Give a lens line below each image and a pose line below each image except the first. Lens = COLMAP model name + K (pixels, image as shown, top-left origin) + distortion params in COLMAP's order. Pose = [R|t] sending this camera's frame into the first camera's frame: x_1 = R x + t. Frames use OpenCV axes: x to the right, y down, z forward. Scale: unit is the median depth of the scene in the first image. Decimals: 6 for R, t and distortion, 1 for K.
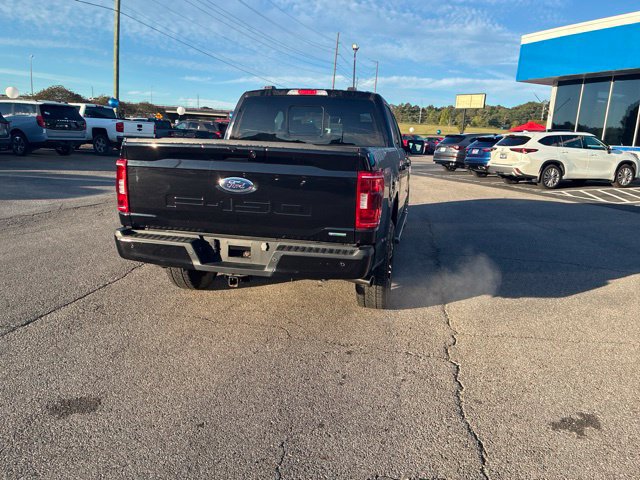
lens RADIAL K [[478.1, 0, 332.9], [0, 478.1, 238.1], [0, 0, 1]] dist [0.057305, -0.078628]
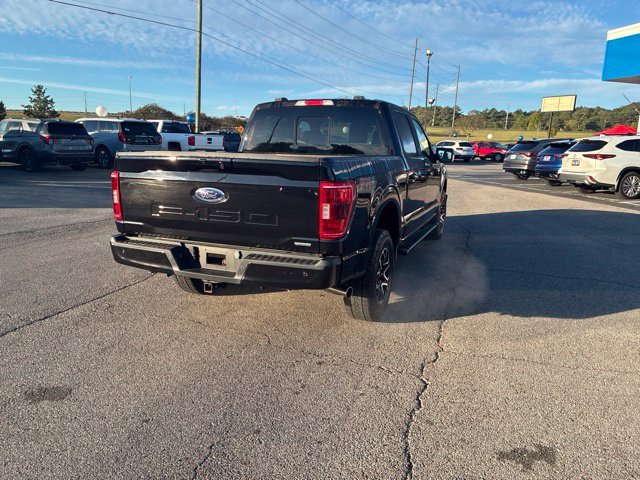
lens RADIAL K [[479.0, 0, 315.9], [0, 479.0, 248.3], [0, 0, 1]] dist [0.064076, -0.088304]
pose [[0.981572, 0.020602, -0.189977, 0.191889], [-0.020522, 0.999787, 0.002388, -0.001833], [0.189986, 0.001555, 0.981786, 0.015006]]
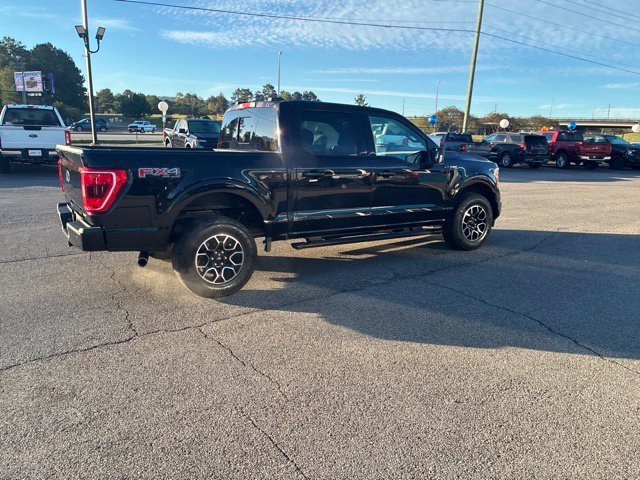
lens RADIAL K [[479.9, 0, 314.3], [0, 479.9, 237.4], [0, 0, 1]] dist [0.059766, -0.080824]
pose [[0.695742, 0.120129, -0.708175, 1.178305], [-0.142280, 0.989429, 0.028057, -0.063523], [0.704059, 0.081238, 0.705479, 0.426310]]
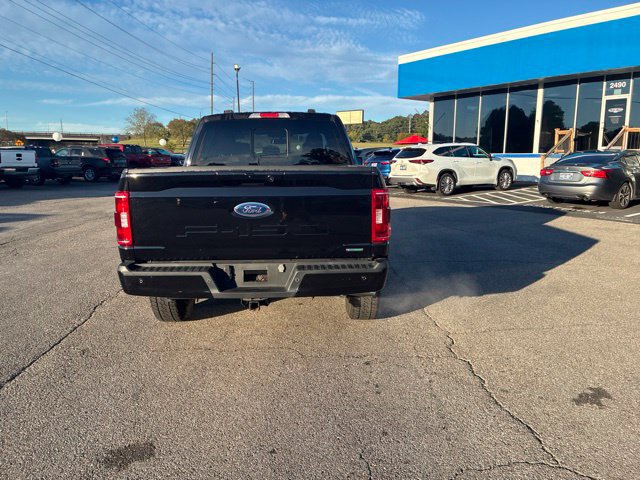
lens RADIAL K [[479.9, 0, 314.3], [0, 479.9, 237.4], [0, 0, 1]] dist [0.059766, -0.080824]
pose [[0.977627, -0.079663, 0.194678, -0.234541], [0.086962, 0.995783, -0.029223, -0.010298], [-0.191529, 0.045499, 0.980432, -0.009868]]
